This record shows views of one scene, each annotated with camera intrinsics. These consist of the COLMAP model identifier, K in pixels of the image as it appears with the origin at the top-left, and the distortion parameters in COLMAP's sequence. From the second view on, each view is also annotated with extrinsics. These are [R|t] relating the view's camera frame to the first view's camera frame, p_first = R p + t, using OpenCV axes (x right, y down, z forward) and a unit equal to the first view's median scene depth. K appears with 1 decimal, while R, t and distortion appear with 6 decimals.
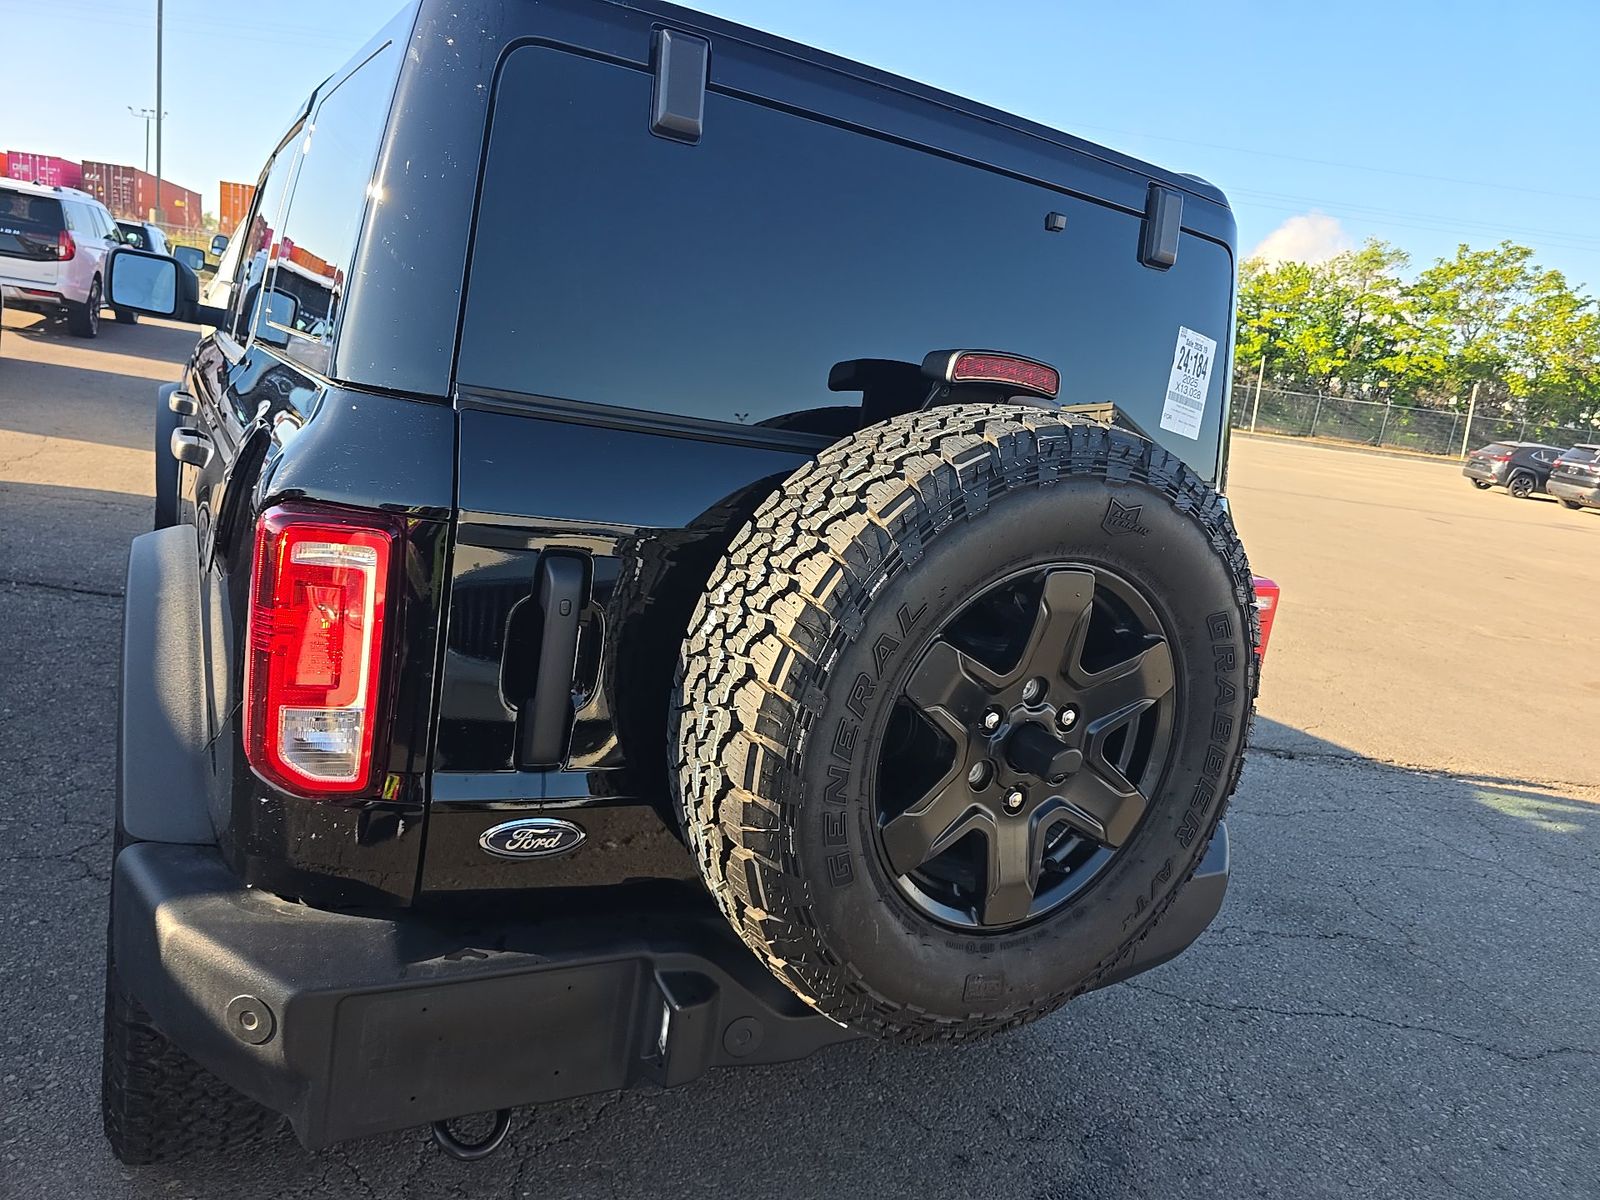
lens RADIAL K [[1061.9, 0, 800.0], [0, 1061.9, 600.0], [0, 0, 1]] dist [0.087830, -0.089739]
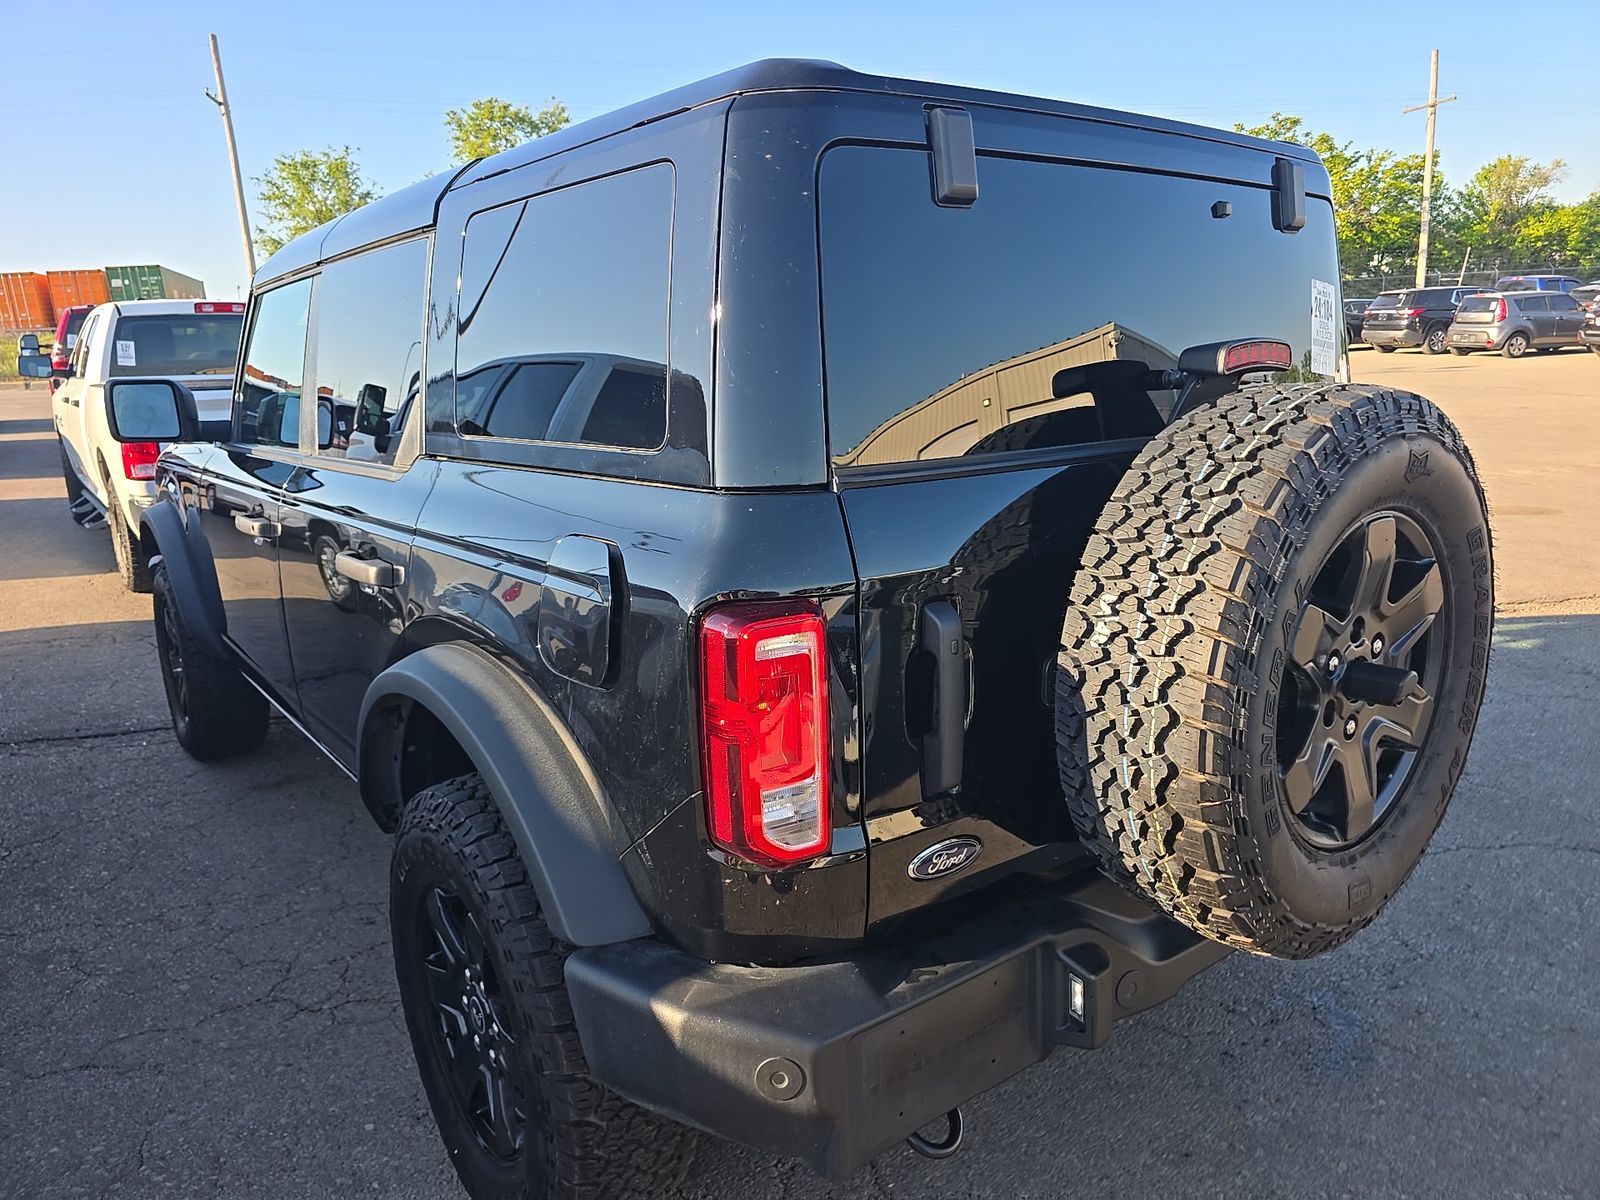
lens RADIAL K [[1061.9, 0, 800.0], [0, 1061.9, 600.0], [0, 0, 1]] dist [0.087830, -0.089739]
pose [[0.970866, -0.211078, 0.113421, -0.476663], [0.207912, 0.977362, 0.039185, -0.113483], [-0.119125, -0.014462, 0.992774, -0.065083]]
